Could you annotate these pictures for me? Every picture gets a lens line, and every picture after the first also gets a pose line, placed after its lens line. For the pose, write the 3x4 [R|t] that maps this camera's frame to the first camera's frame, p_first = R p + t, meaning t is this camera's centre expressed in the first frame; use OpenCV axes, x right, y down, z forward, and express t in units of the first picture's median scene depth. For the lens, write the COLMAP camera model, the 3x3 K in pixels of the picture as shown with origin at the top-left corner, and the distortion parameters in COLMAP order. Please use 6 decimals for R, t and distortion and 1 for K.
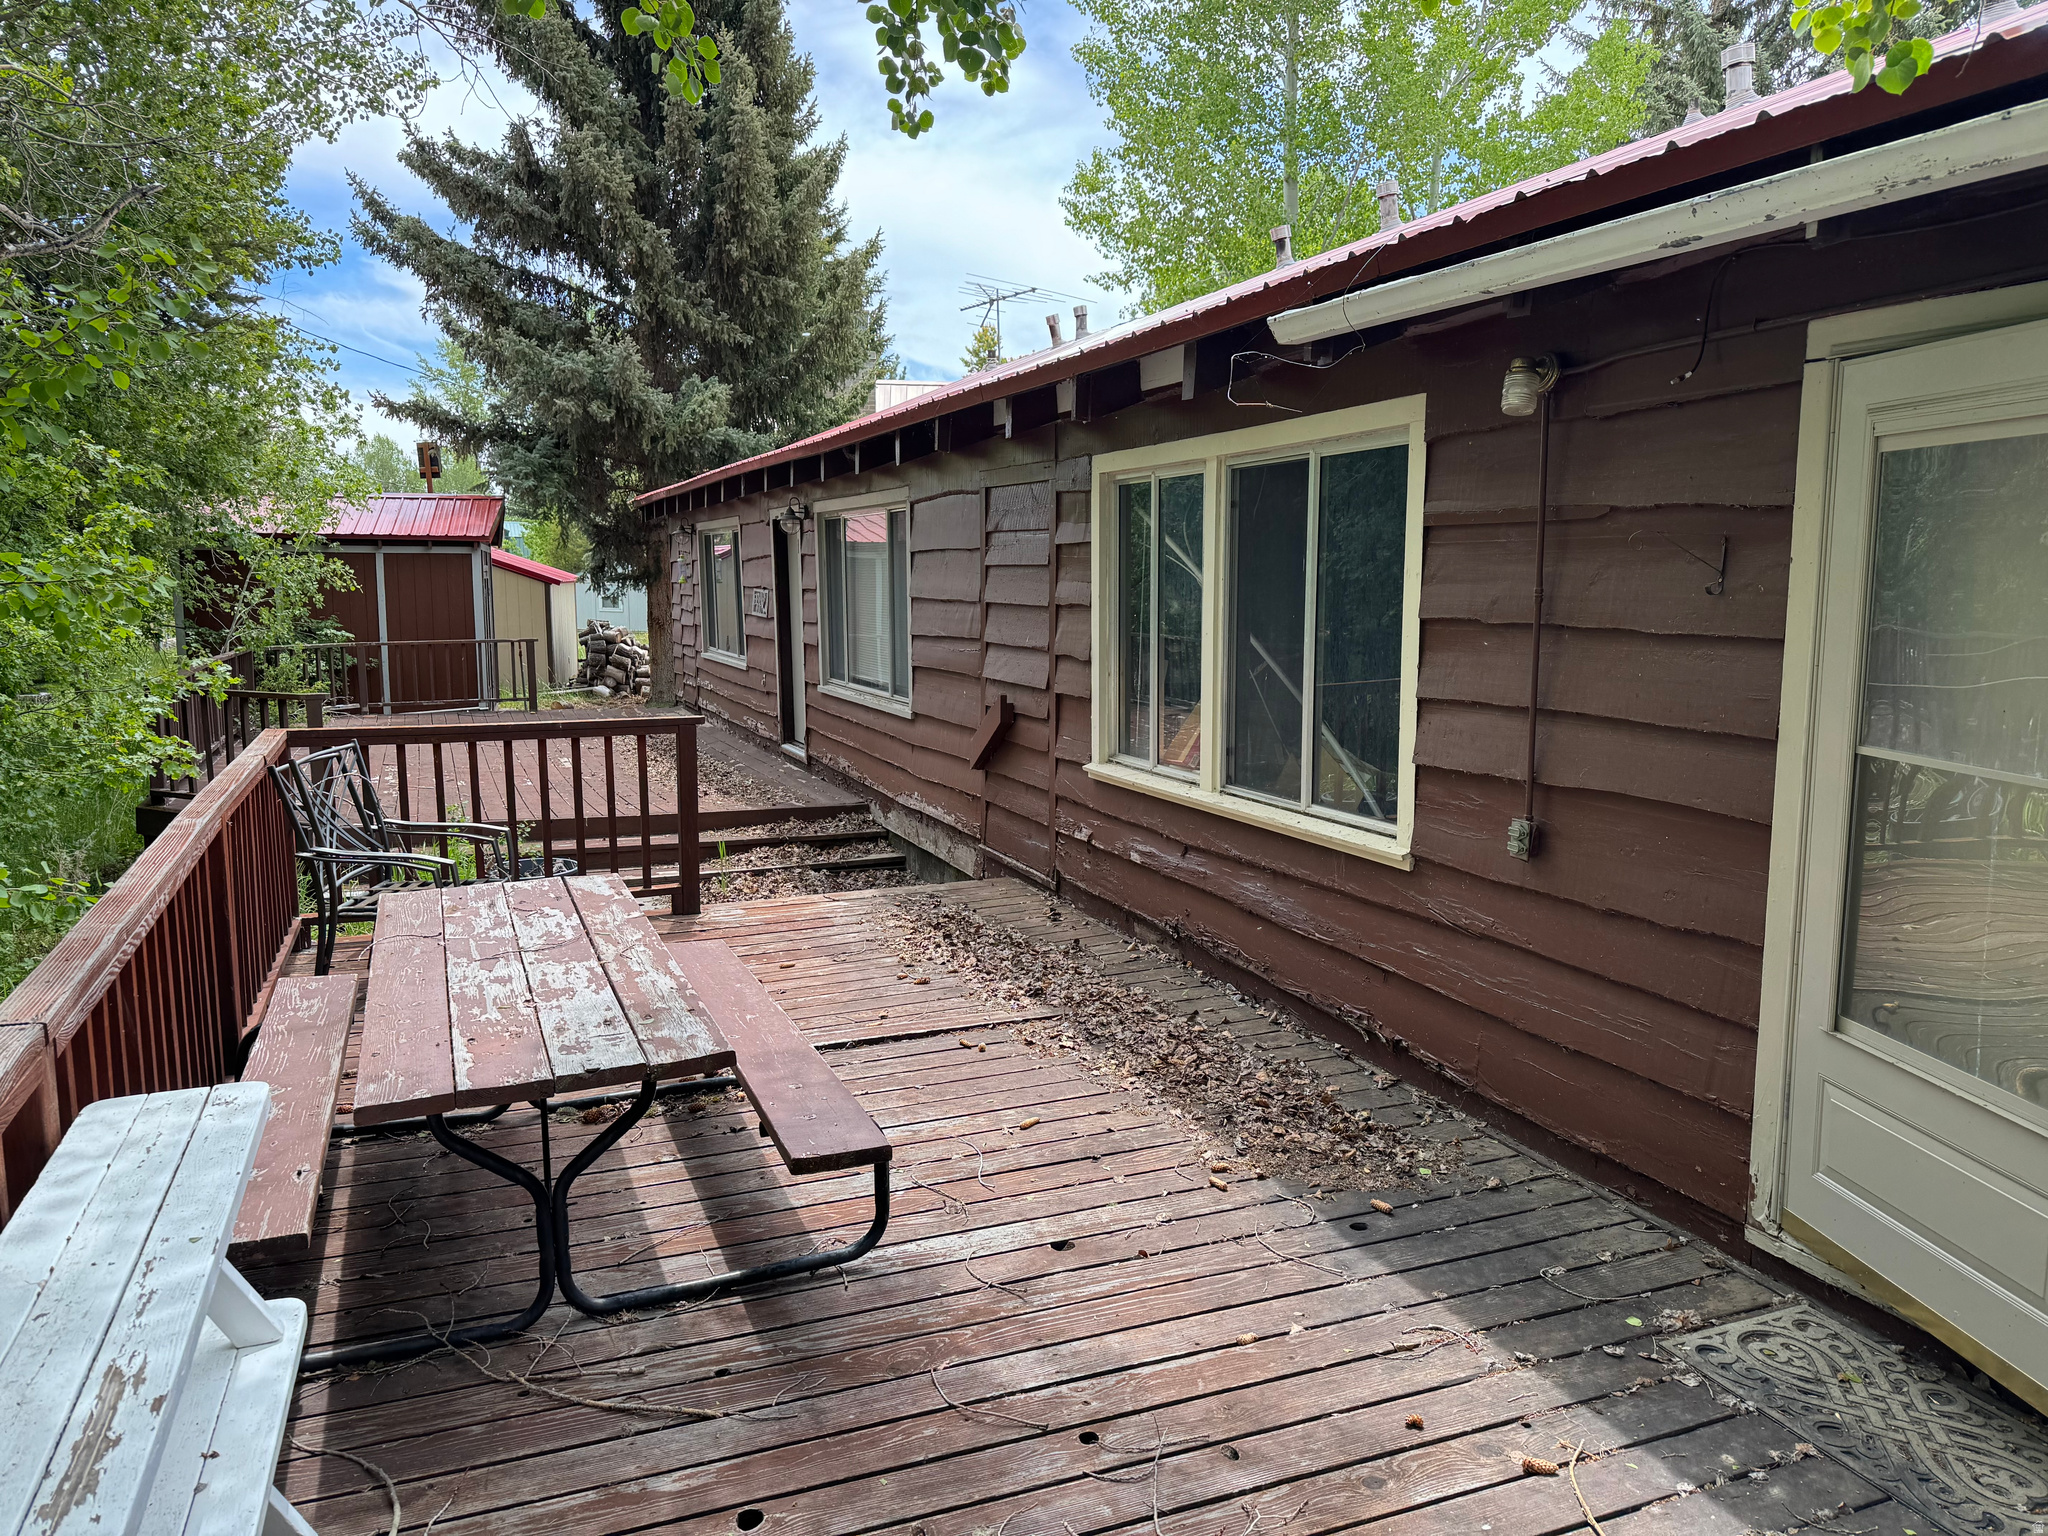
lens RADIAL K [[1447.2, 0, 1032.4], [0, 1447.2, 805.2], [0, 0, 1]] dist [0.069986, -0.080867]
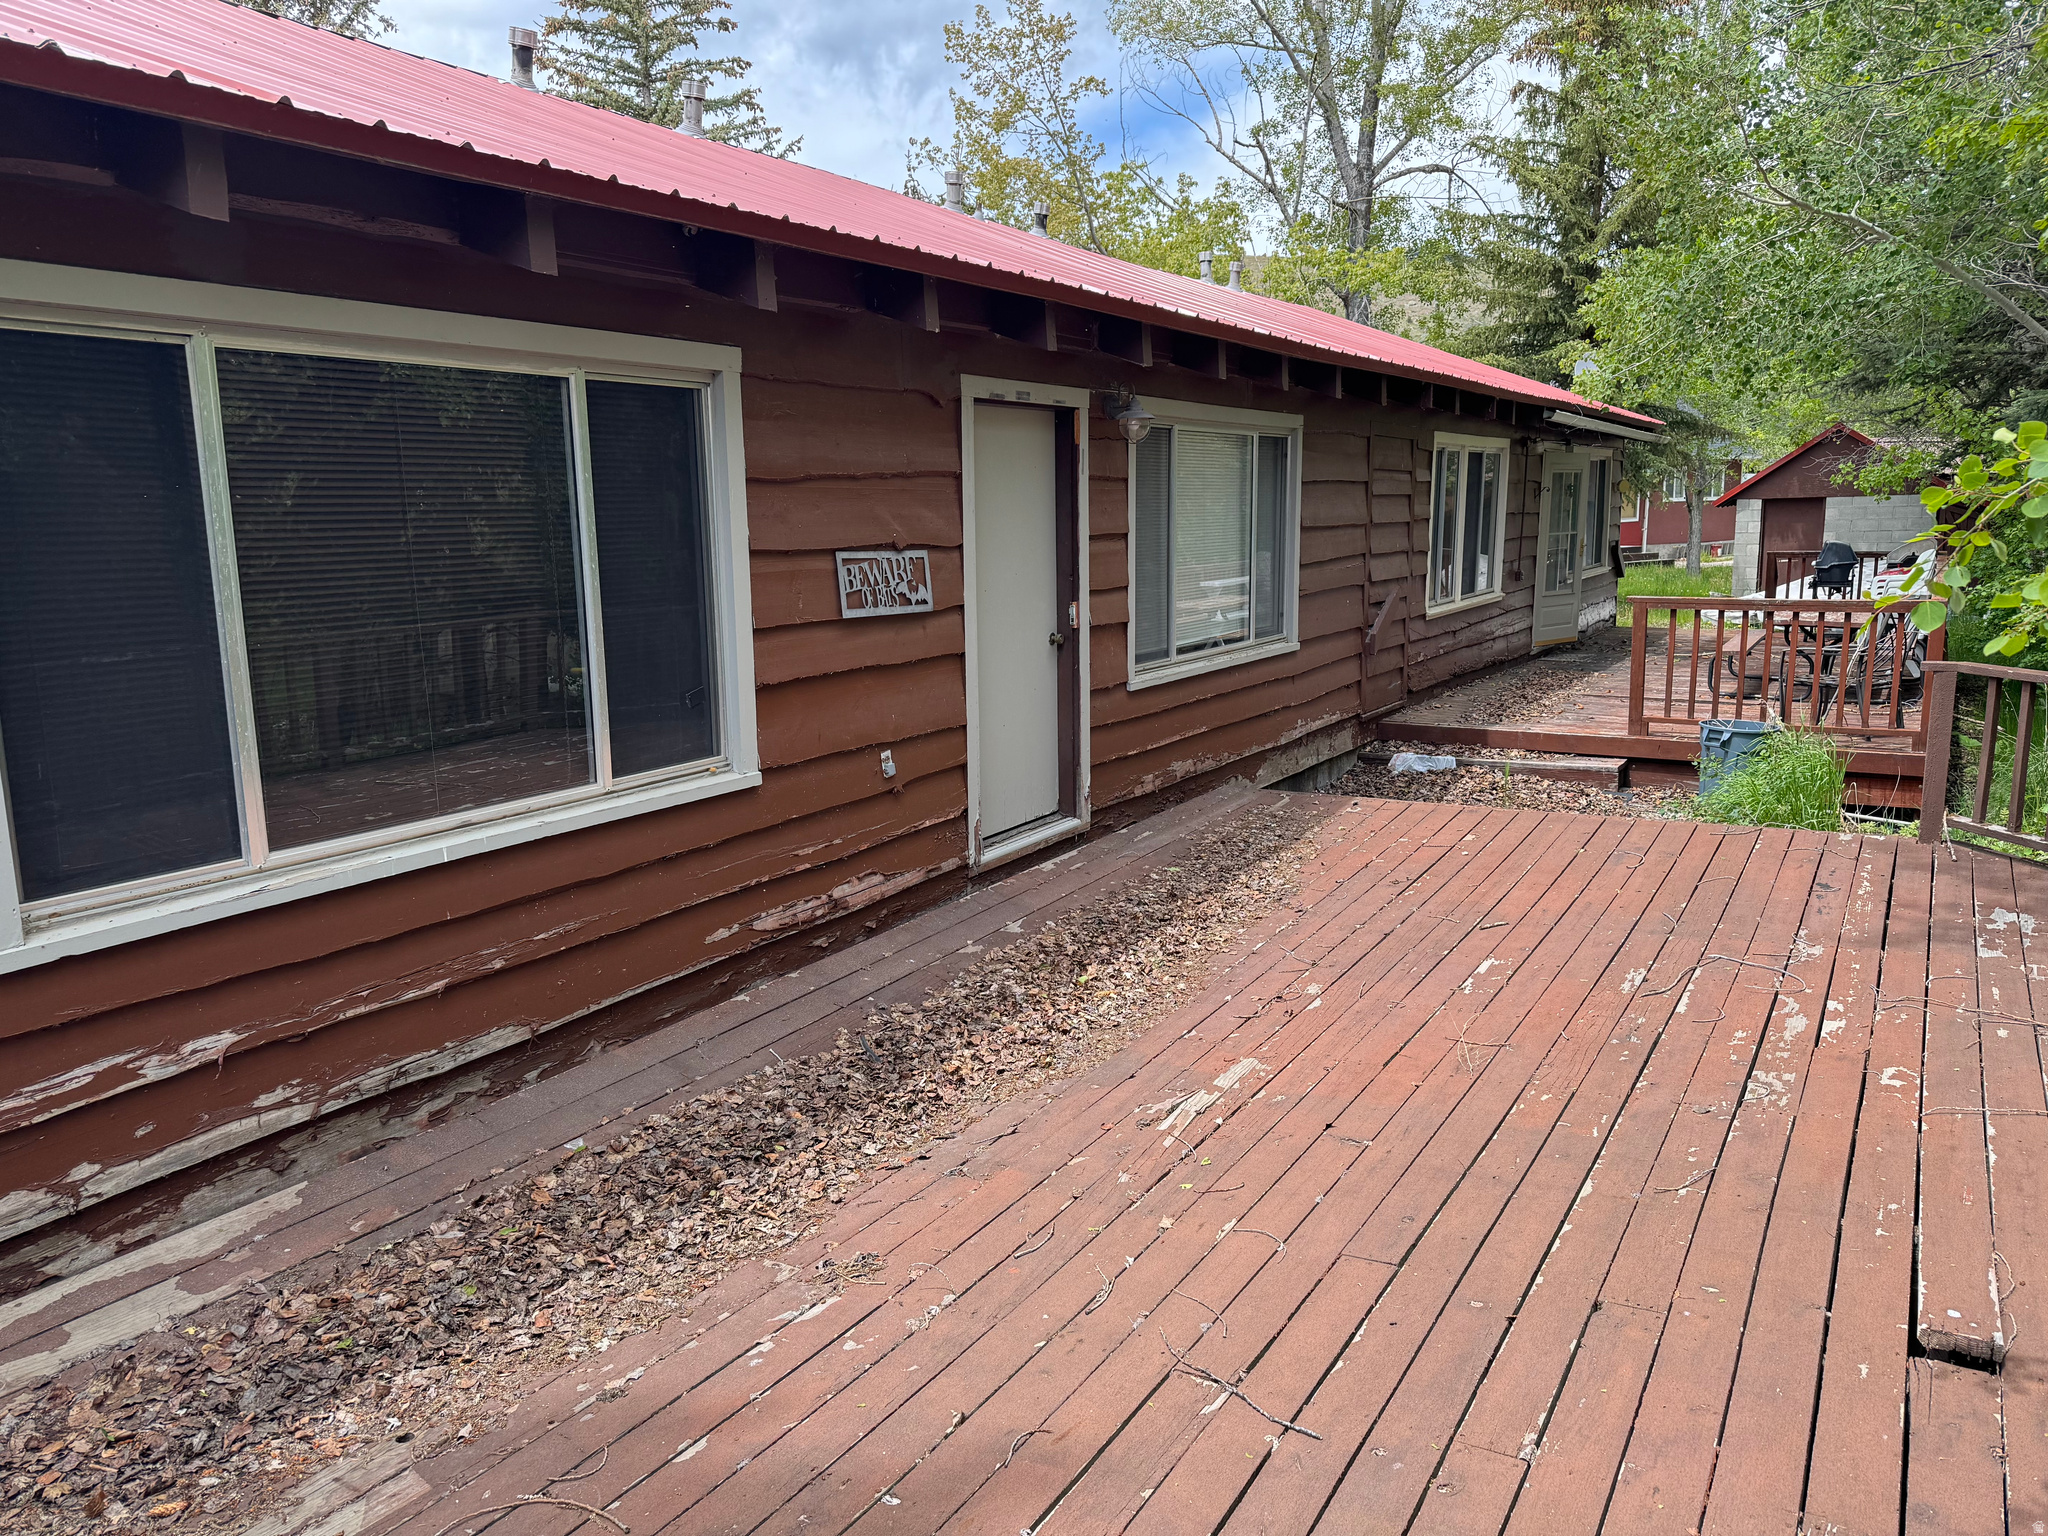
lens RADIAL K [[1447.2, 0, 1026.9], [0, 1447.2, 760.1], [0, 0, 1]] dist [0.069986, -0.080867]
pose [[-0.585454, -0.131267, 0.800008, -0.379549], [0.143906, 0.954307, 0.261896, -0.133482], [-0.797831, 0.268454, -0.539813, 0.827480]]
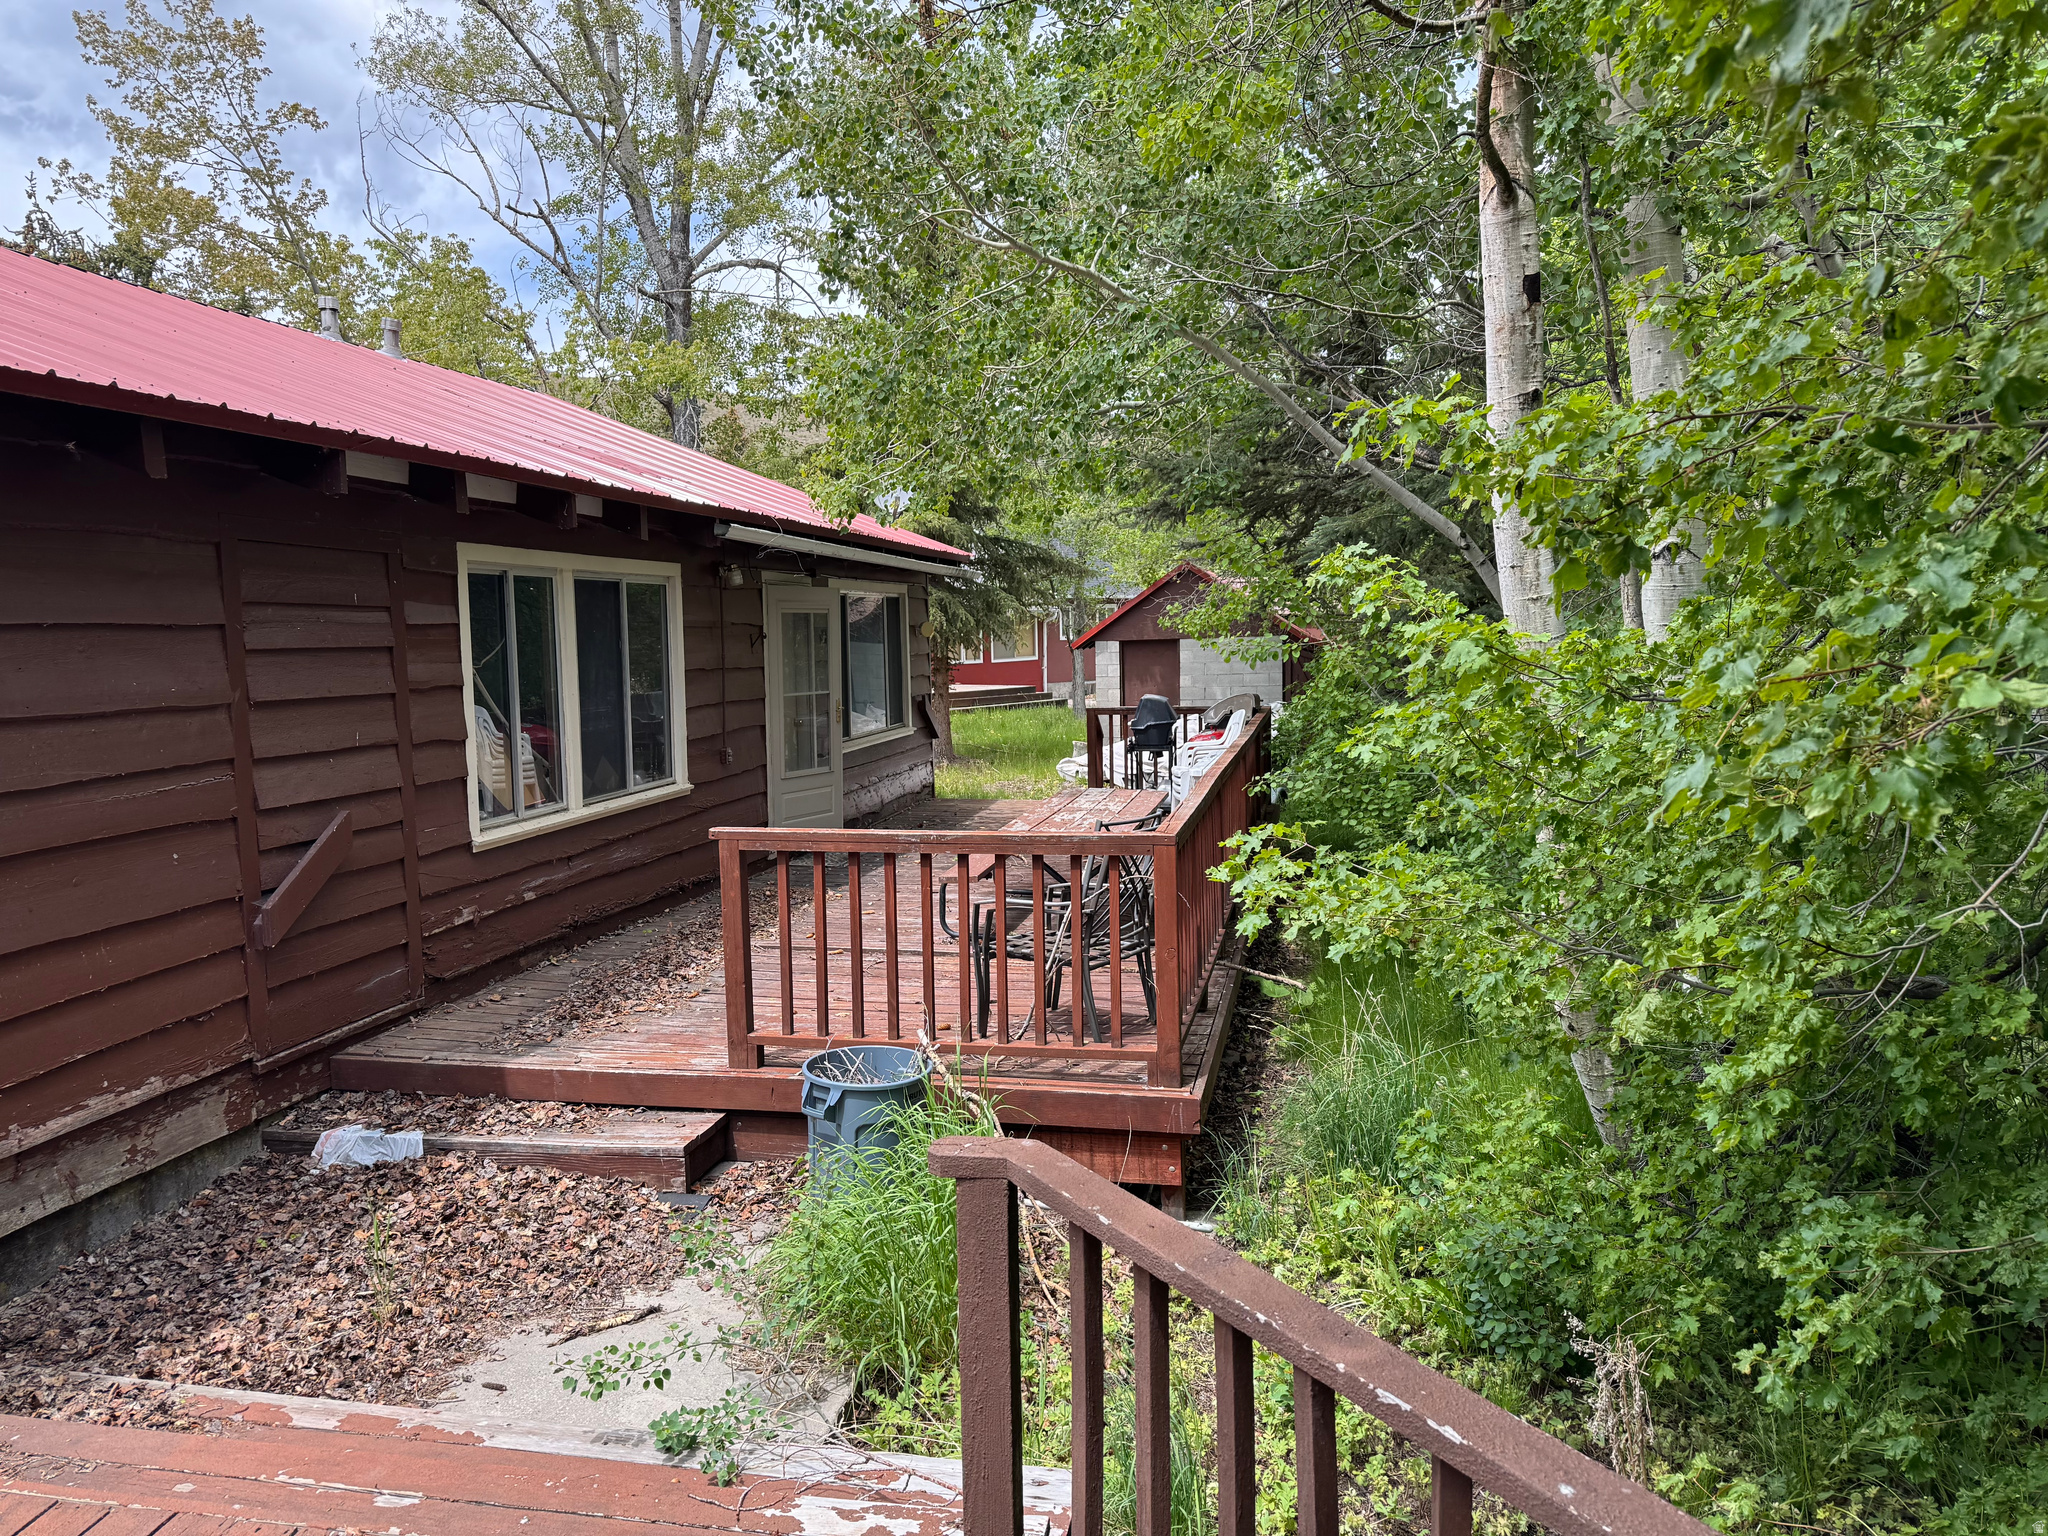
lens RADIAL K [[1447.2, 0, 1031.4], [0, 1447.2, 770.3], [0, 0, 1]] dist [0.069986, -0.080867]
pose [[-0.829105, -0.042156, 0.557501, -0.300820], [0.102964, 0.968585, 0.226368, -0.094201], [-0.549530, 0.245085, -0.798718, 0.560179]]
